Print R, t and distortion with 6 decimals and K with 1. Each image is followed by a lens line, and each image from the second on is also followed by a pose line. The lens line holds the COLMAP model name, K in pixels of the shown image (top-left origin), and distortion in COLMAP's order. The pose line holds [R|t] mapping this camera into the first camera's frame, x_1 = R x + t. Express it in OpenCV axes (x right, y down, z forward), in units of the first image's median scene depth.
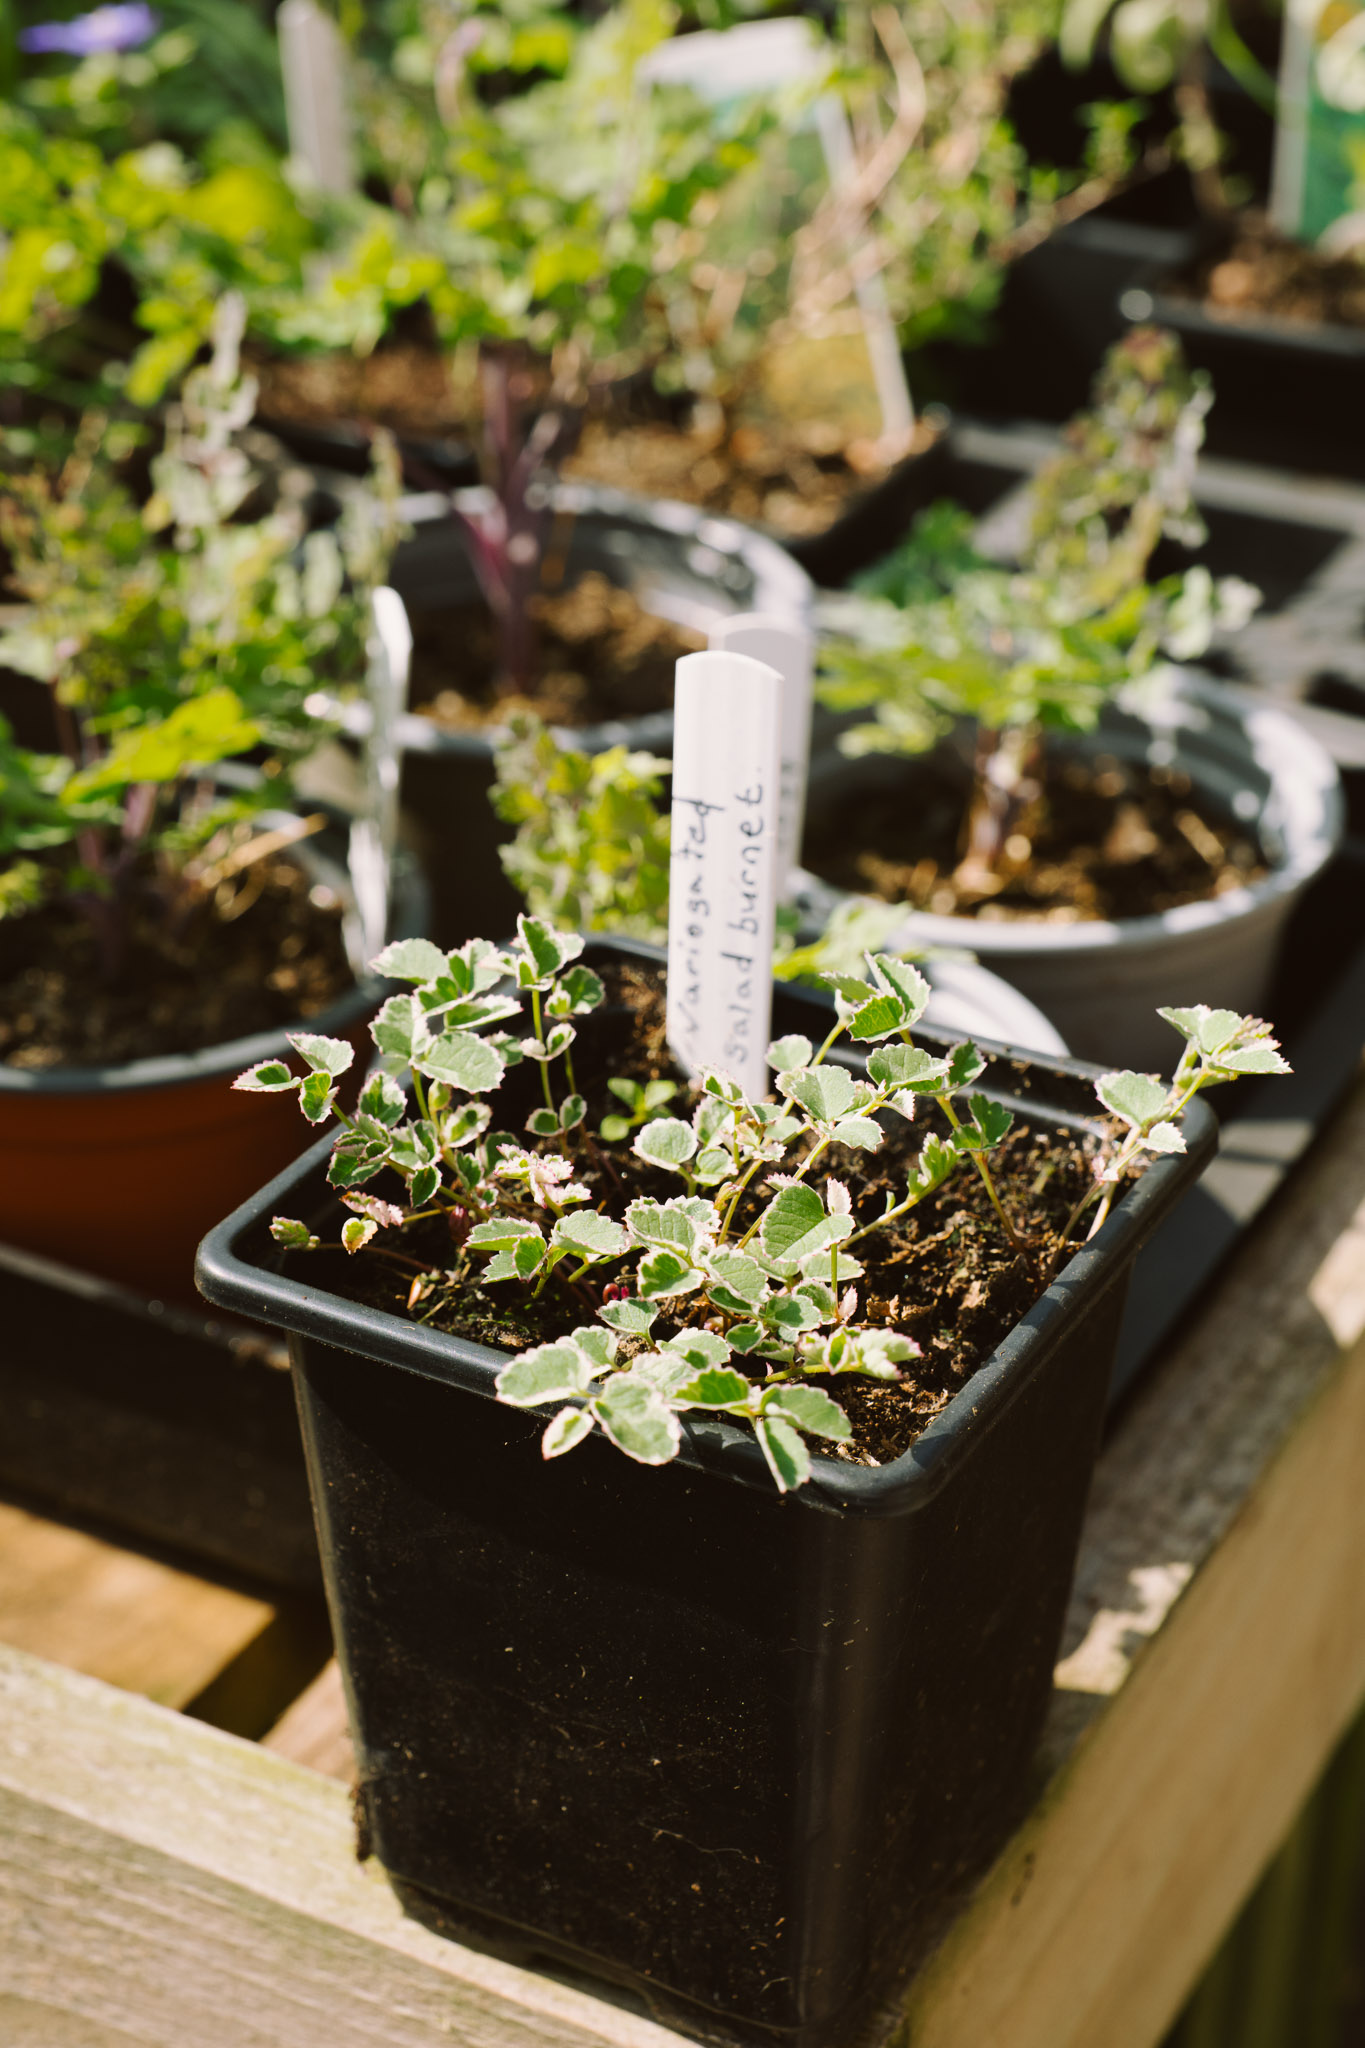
lens RADIAL K [[3966.9, 0, 674.5], [0, 3966.9, 1032.4], [0, 0, 1]] dist [-0.001677, 0.000000]
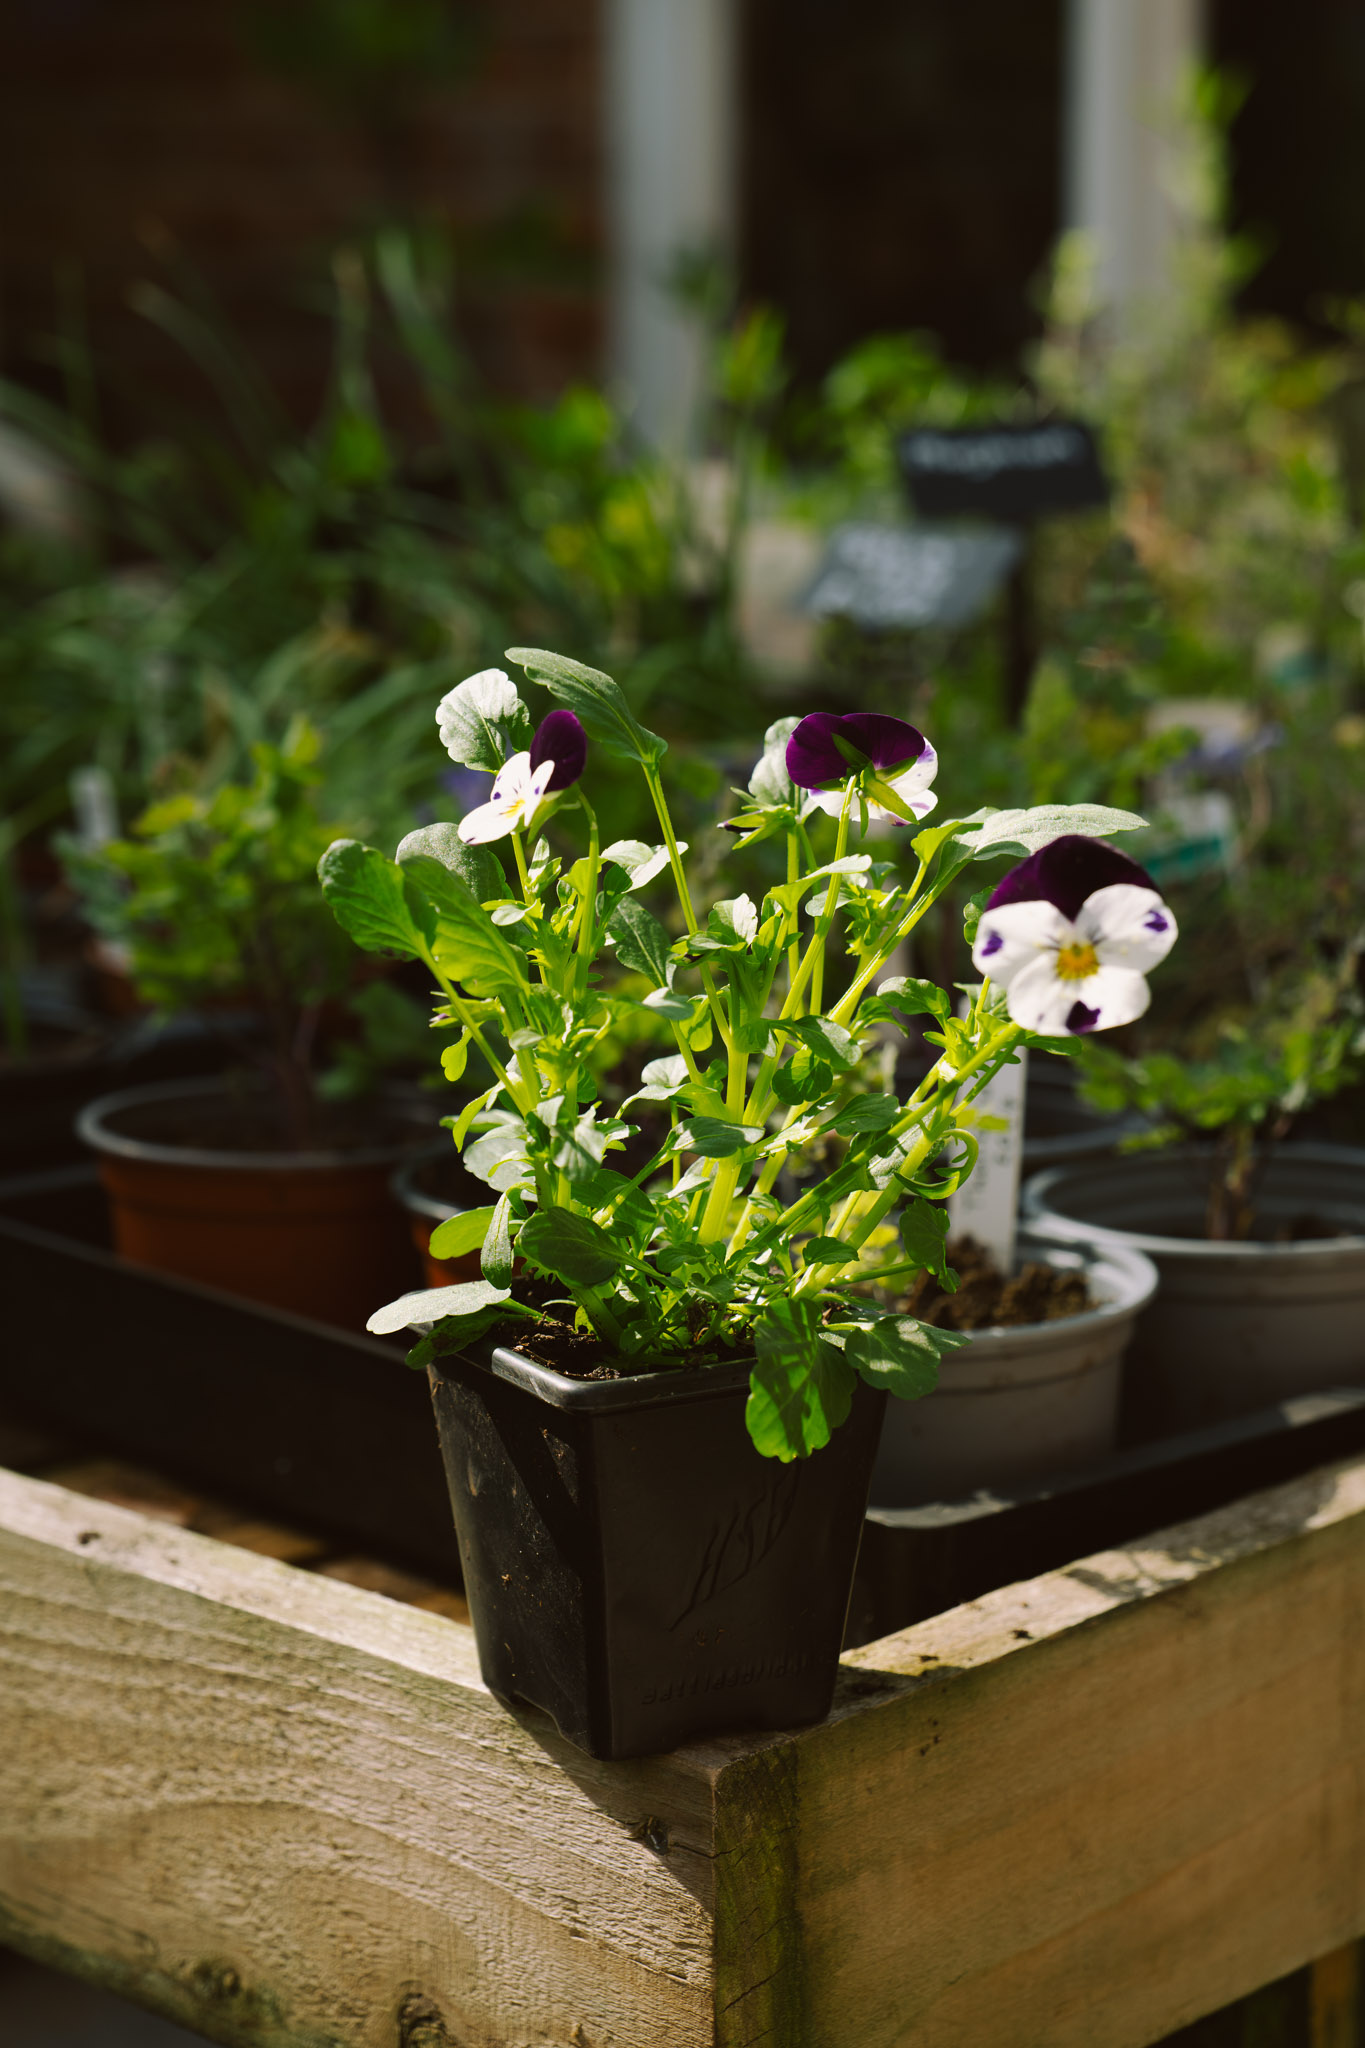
lens RADIAL K [[4310.8, 0, 684.3], [0, 4310.8, 1011.2], [0, 0, 1]] dist [-0.008537, 0.000000]
pose [[0.963664, 0.027602, -0.265688, 0.343234], [-0.118719, 0.935269, -0.333433, 0.417660], [0.239286, 0.352860, 0.904562, -0.439239]]
